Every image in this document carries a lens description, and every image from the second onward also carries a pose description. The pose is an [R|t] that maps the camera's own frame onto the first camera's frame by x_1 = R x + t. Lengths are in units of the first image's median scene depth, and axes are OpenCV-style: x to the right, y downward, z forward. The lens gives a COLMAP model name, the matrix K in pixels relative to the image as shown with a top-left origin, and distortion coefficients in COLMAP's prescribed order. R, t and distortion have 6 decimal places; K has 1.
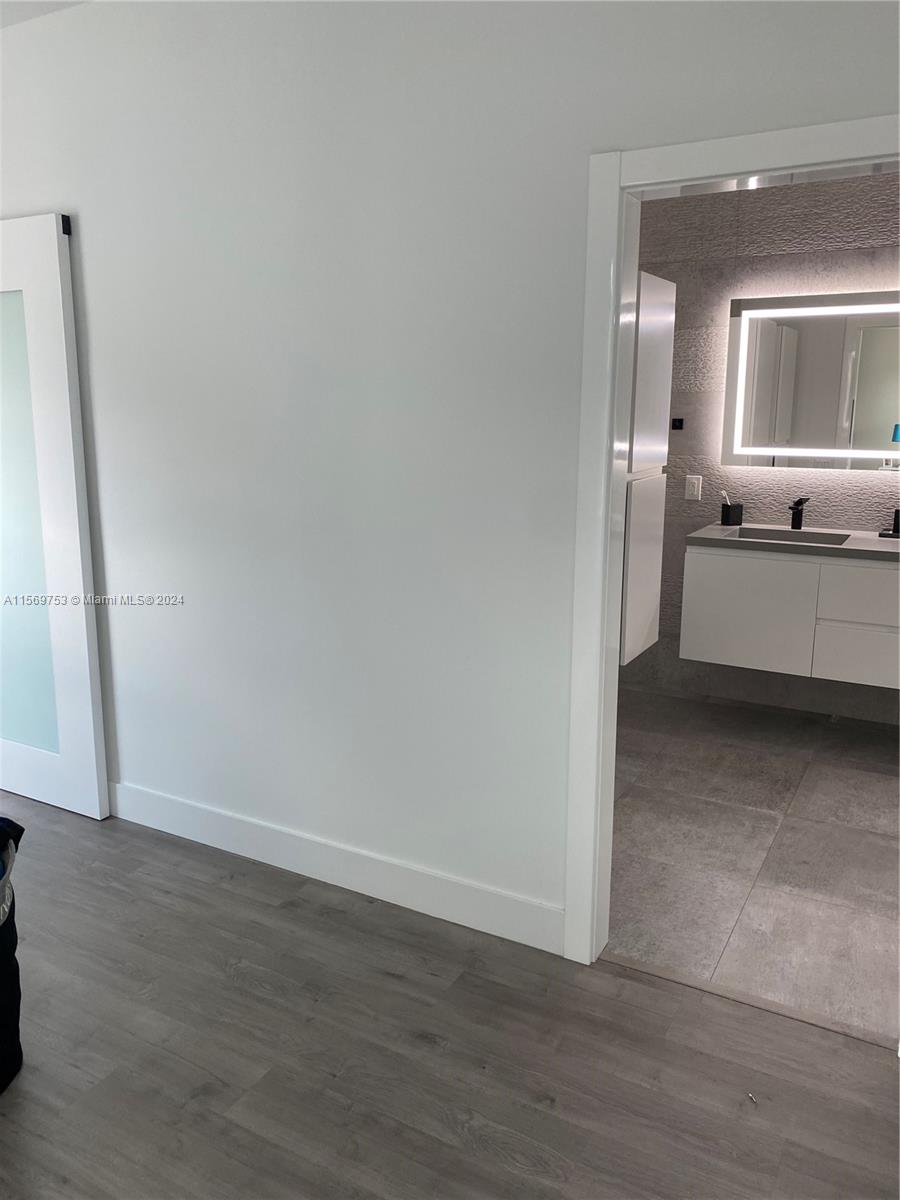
lens RADIAL K [[917.4, 0, 439.4], [0, 917.4, 574.8], [0, 0, 1]] dist [0.041282, -0.049495]
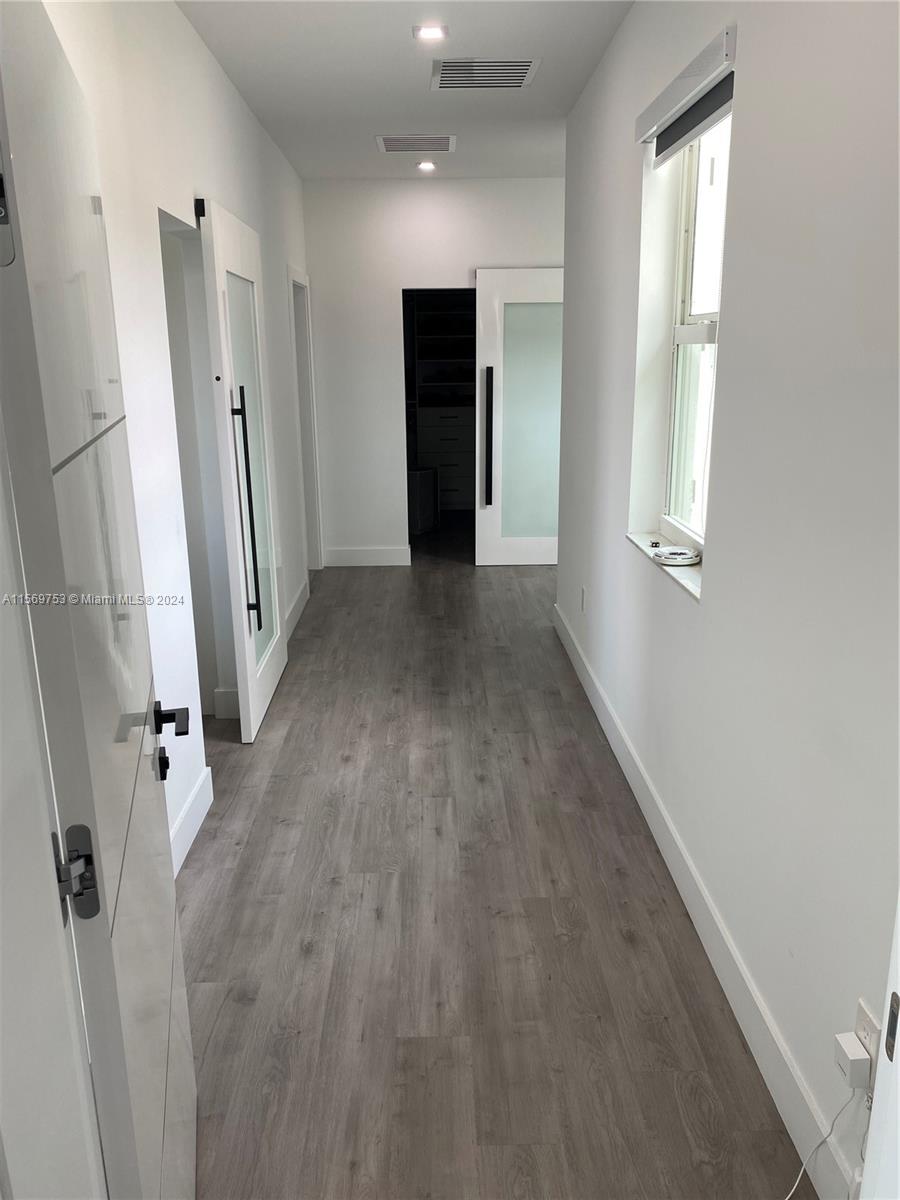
lens RADIAL K [[917.4, 0, 450.9], [0, 917.4, 604.4], [0, 0, 1]] dist [0.041282, -0.049495]
pose [[-0.525362, -0.213992, 0.823530, -1.890548], [0.171117, 0.921513, 0.348615, -0.319020], [-0.833495, 0.324069, -0.447510, 1.642266]]
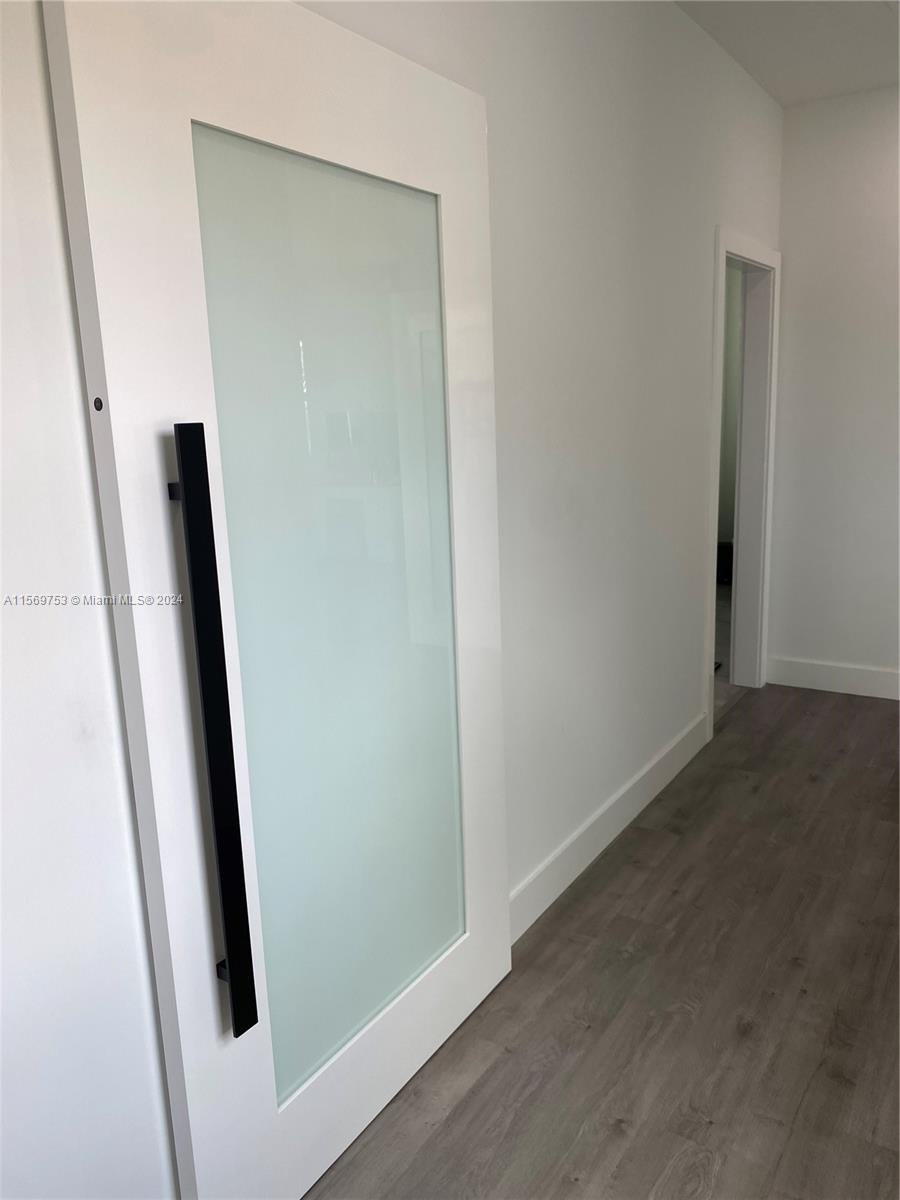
lens RADIAL K [[917.4, 0, 441.8], [0, 917.4, 598.9], [0, 0, 1]] dist [0.041282, -0.049495]
pose [[0.054815, -0.208929, 0.976393, -1.257579], [0.220929, 0.956164, 0.192197, -0.199359], [-0.973748, 0.205179, 0.098570, 1.146495]]
